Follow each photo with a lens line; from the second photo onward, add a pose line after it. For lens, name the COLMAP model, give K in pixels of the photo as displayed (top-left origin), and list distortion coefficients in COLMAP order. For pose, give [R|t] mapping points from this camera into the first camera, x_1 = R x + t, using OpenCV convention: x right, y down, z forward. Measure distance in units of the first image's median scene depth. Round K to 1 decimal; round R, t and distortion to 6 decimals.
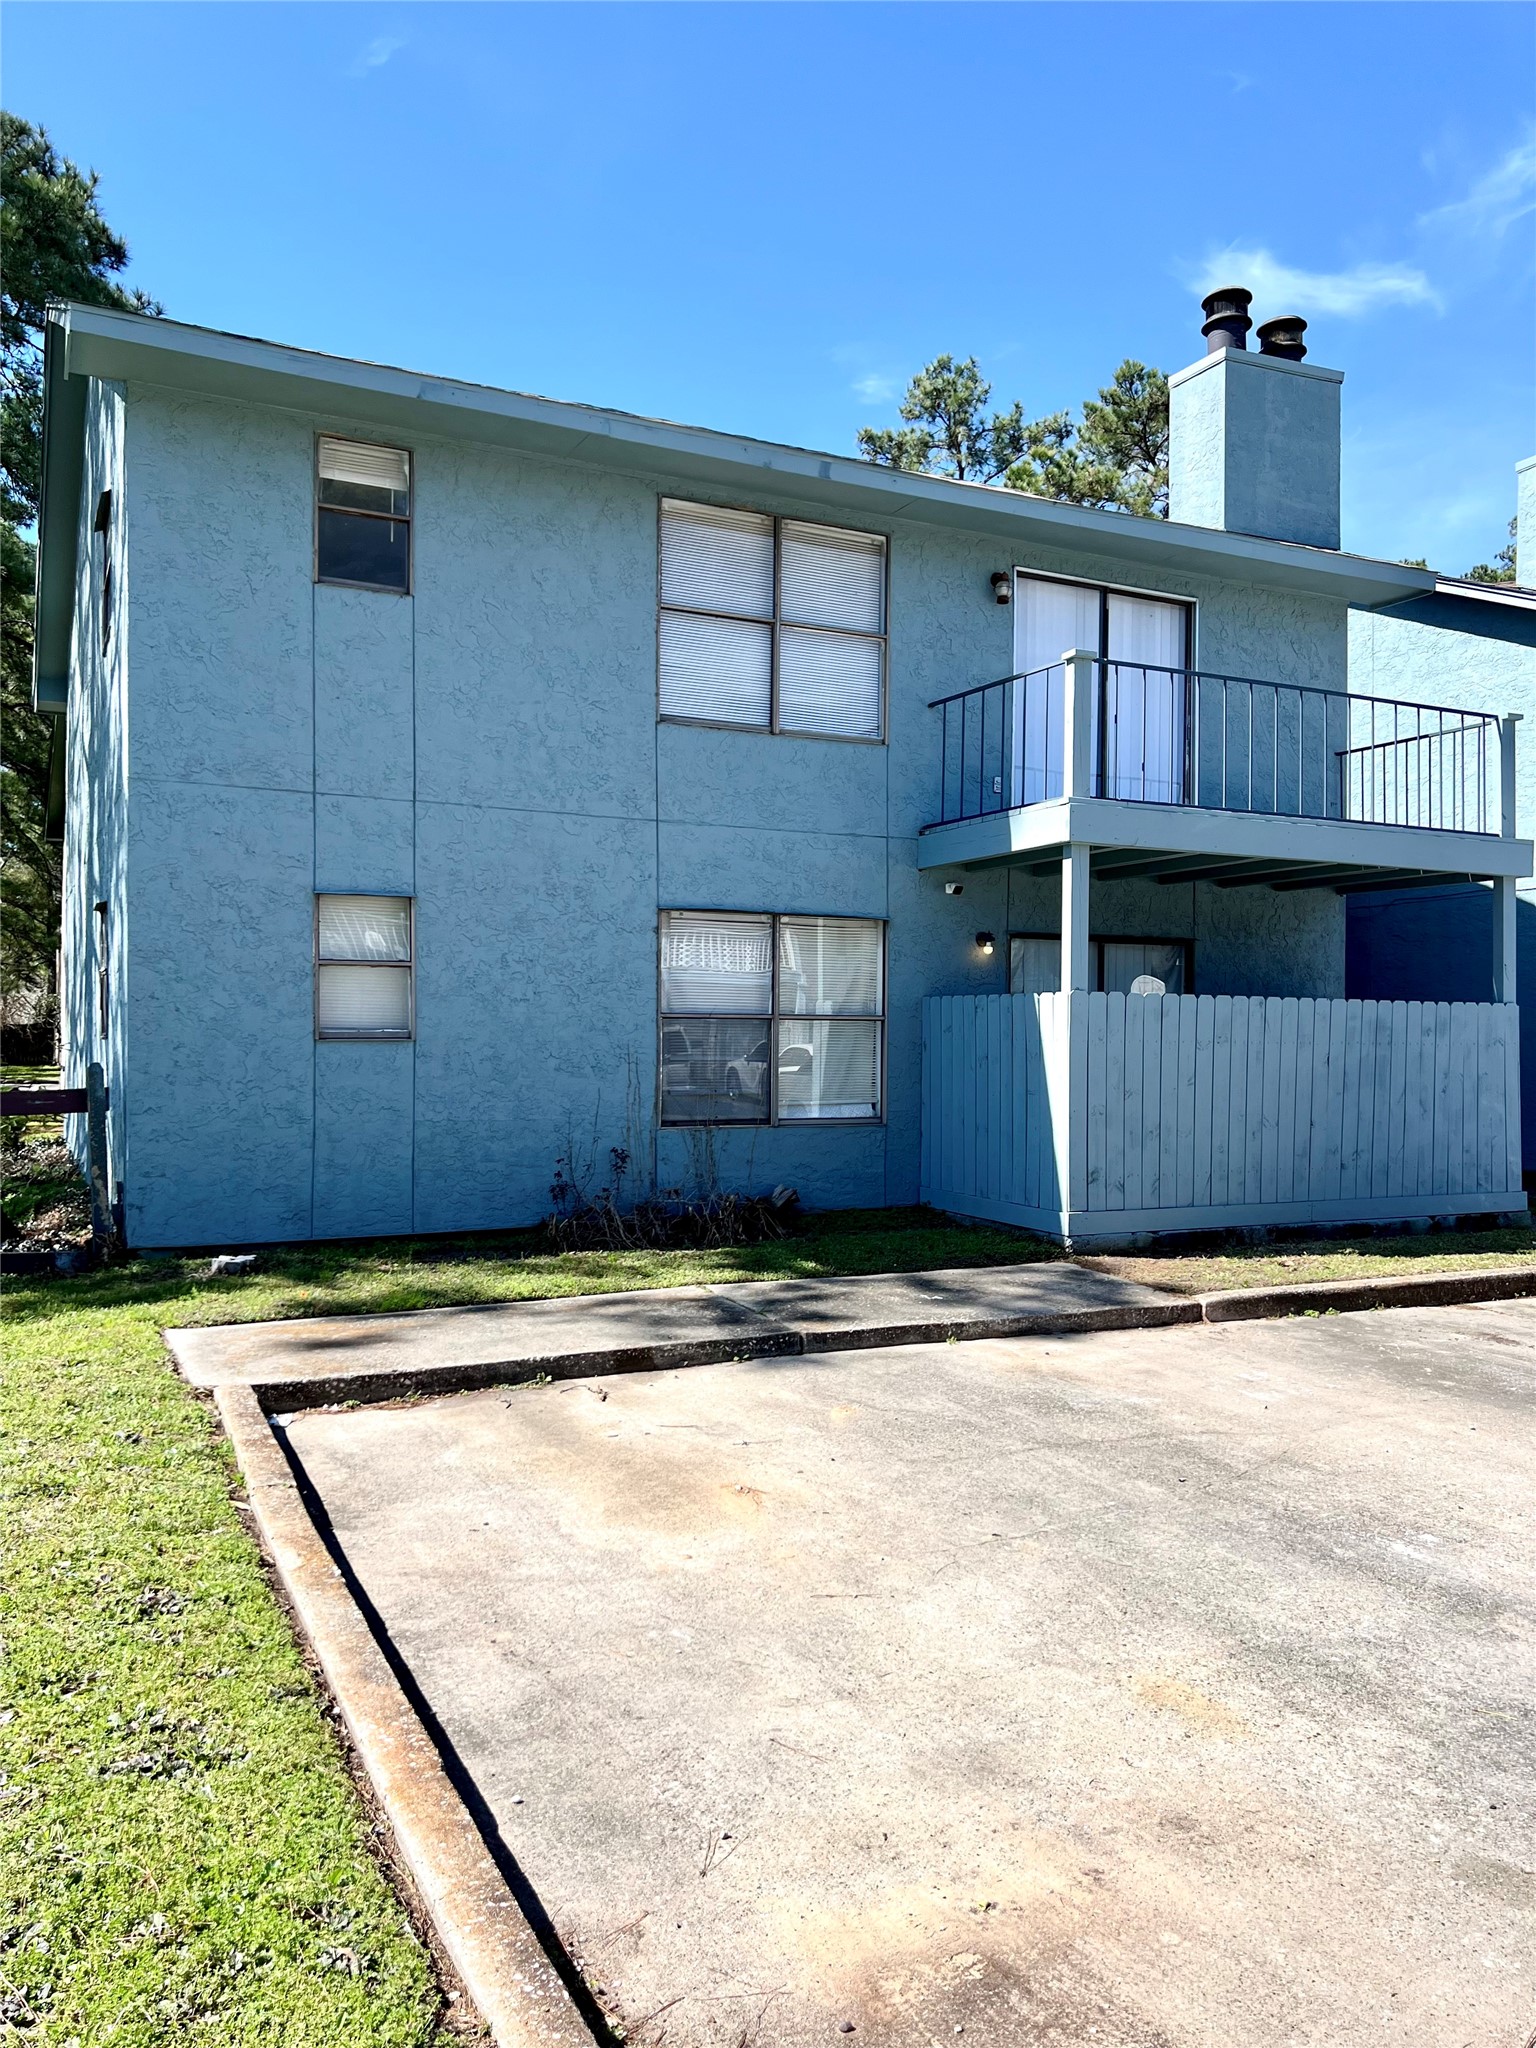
lens RADIAL K [[1542.1, 0, 769.9], [0, 1542.1, 1028.7], [0, 0, 1]] dist [0.046605, -0.046517]
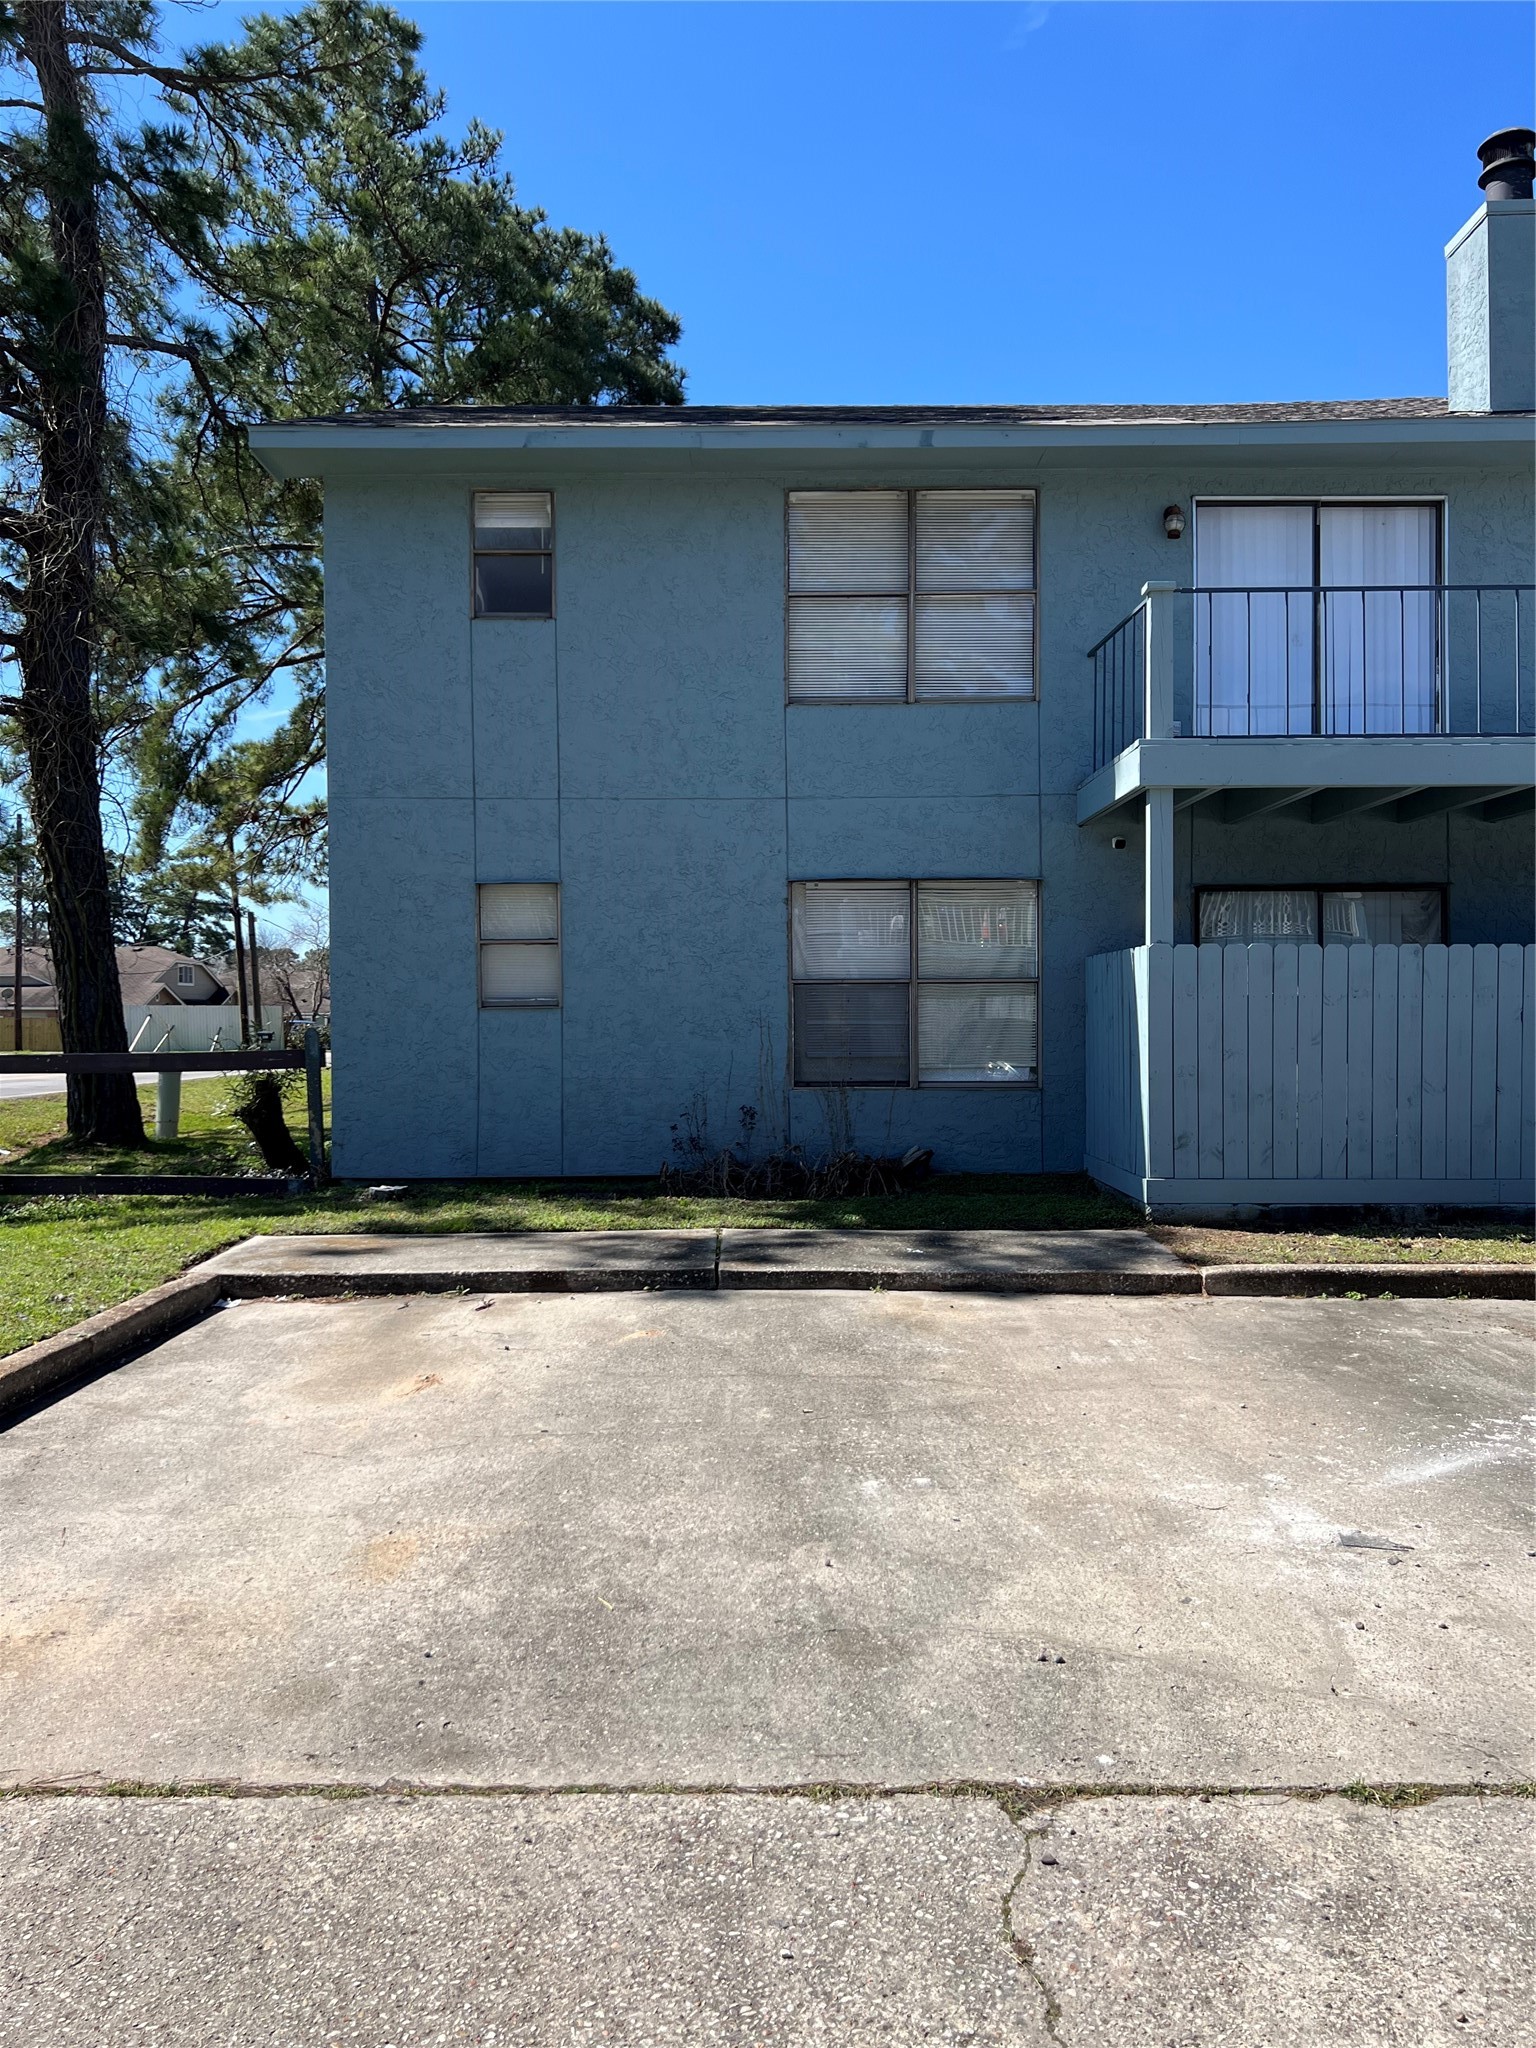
lens RADIAL K [[1542.1, 0, 759.8], [0, 1542.1, 1022.6], [0, 0, 1]] dist [0.046605, -0.046517]
pose [[0.893718, -0.011694, -0.448476, 0.409627], [0.013538, 0.999908, 0.000906, 0.019416], [0.448424, -0.006881, 0.893795, 0.045674]]
